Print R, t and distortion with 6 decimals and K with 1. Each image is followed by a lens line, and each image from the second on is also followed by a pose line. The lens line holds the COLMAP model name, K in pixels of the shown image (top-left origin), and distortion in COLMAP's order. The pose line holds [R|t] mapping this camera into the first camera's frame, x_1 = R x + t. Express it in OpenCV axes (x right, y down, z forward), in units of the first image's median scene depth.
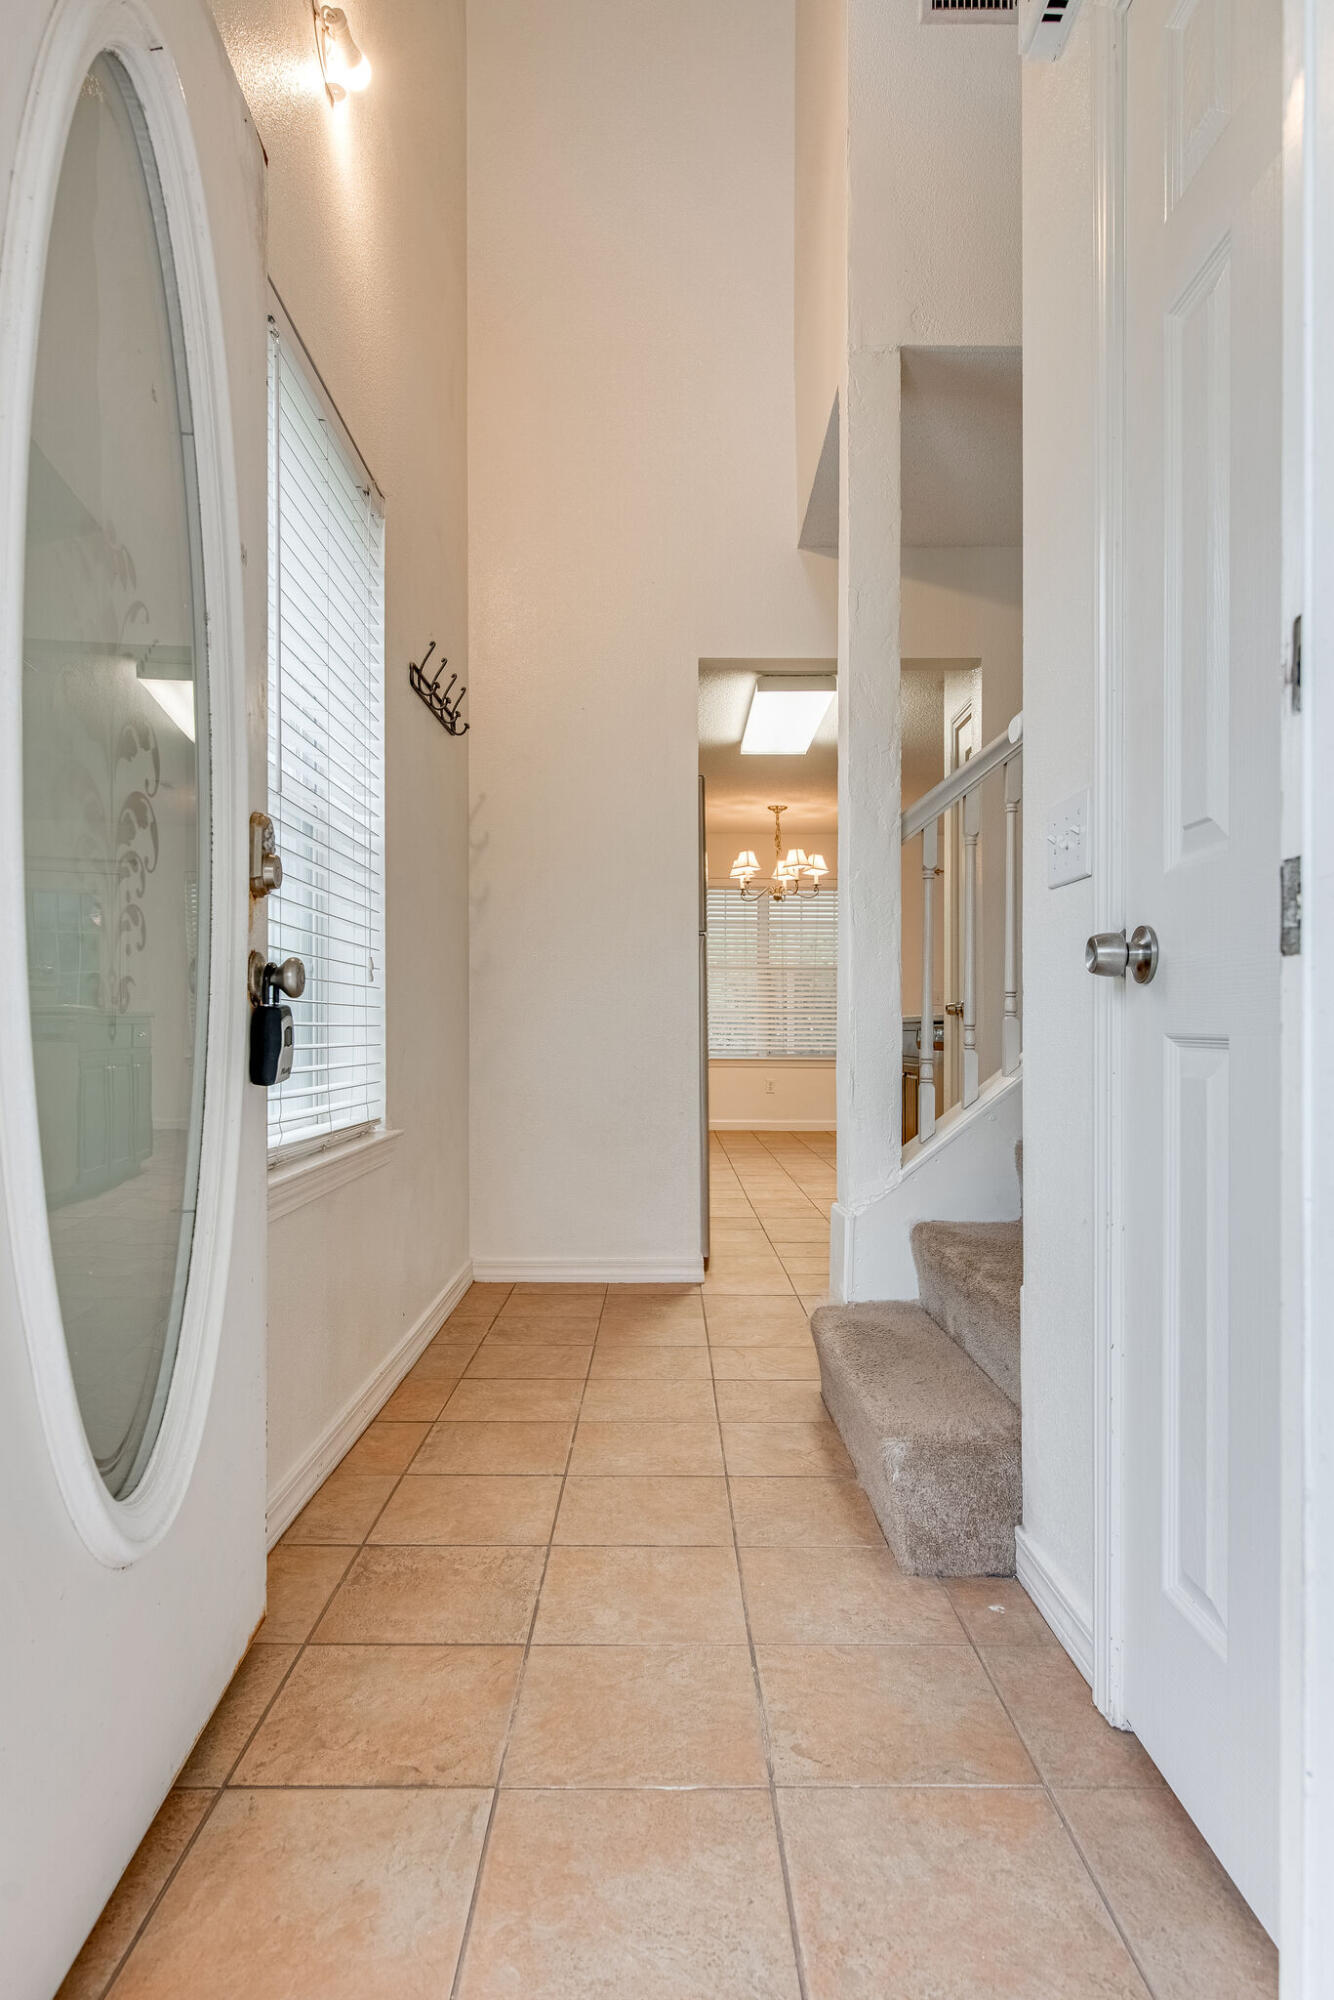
lens RADIAL K [[1190.2, 0, 665.0], [0, 1190.2, 1027.7], [0, 0, 1]] dist [0.002543, 0.000341]
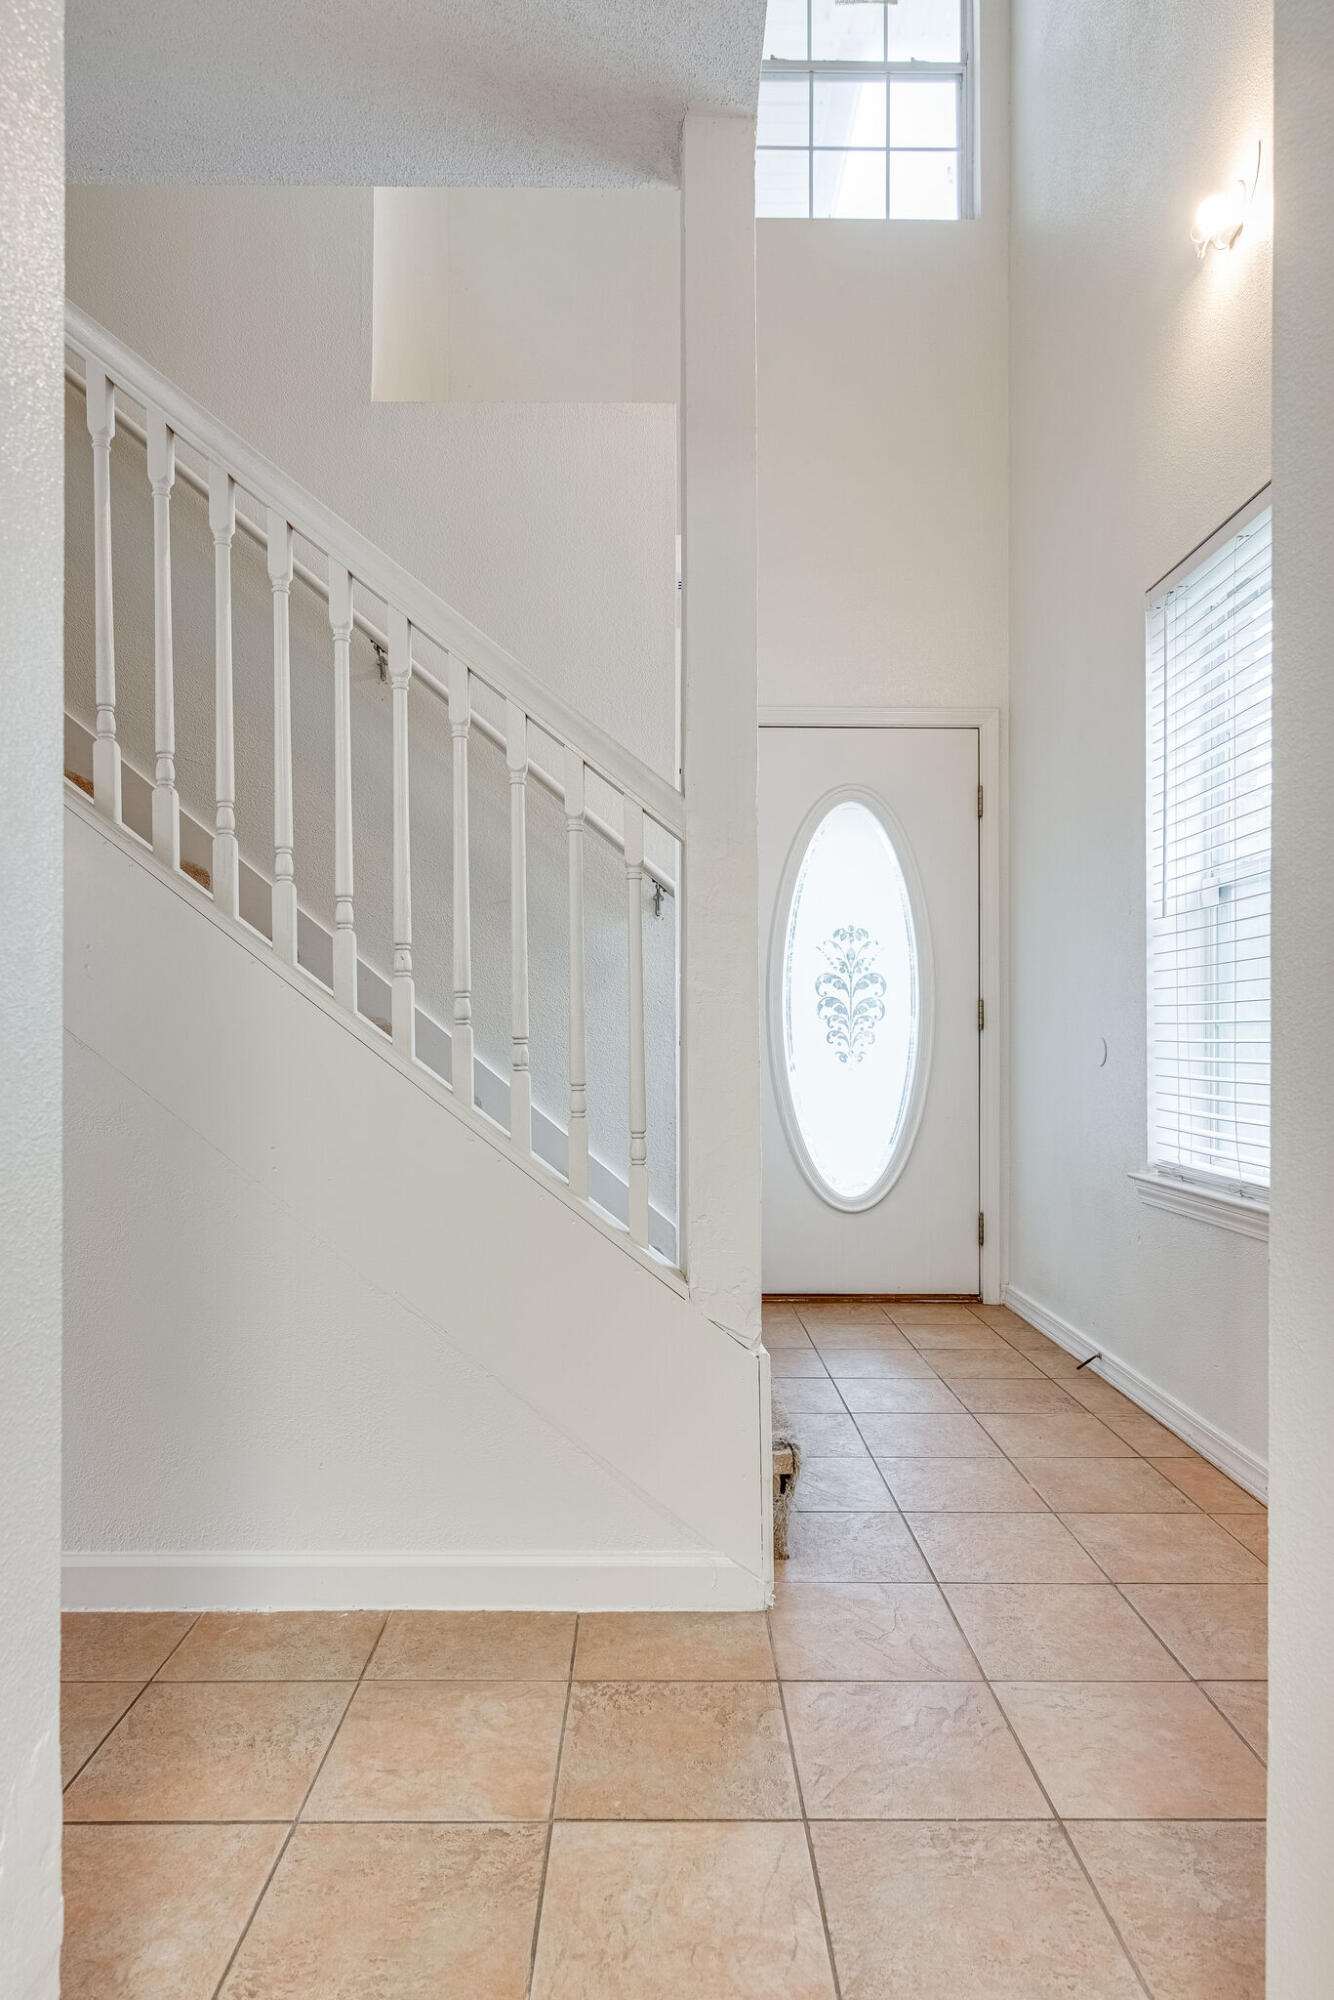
lens RADIAL K [[1190.2, 0, 665.0], [0, 1190.2, 1027.7], [0, 0, 1]] dist [0.002543, 0.000341]
pose [[-0.999952, -0.008680, -0.004576, 0.251328], [-0.008597, 0.999806, -0.017712, -0.028335], [0.004729, -0.017672, -0.999833, 2.062771]]
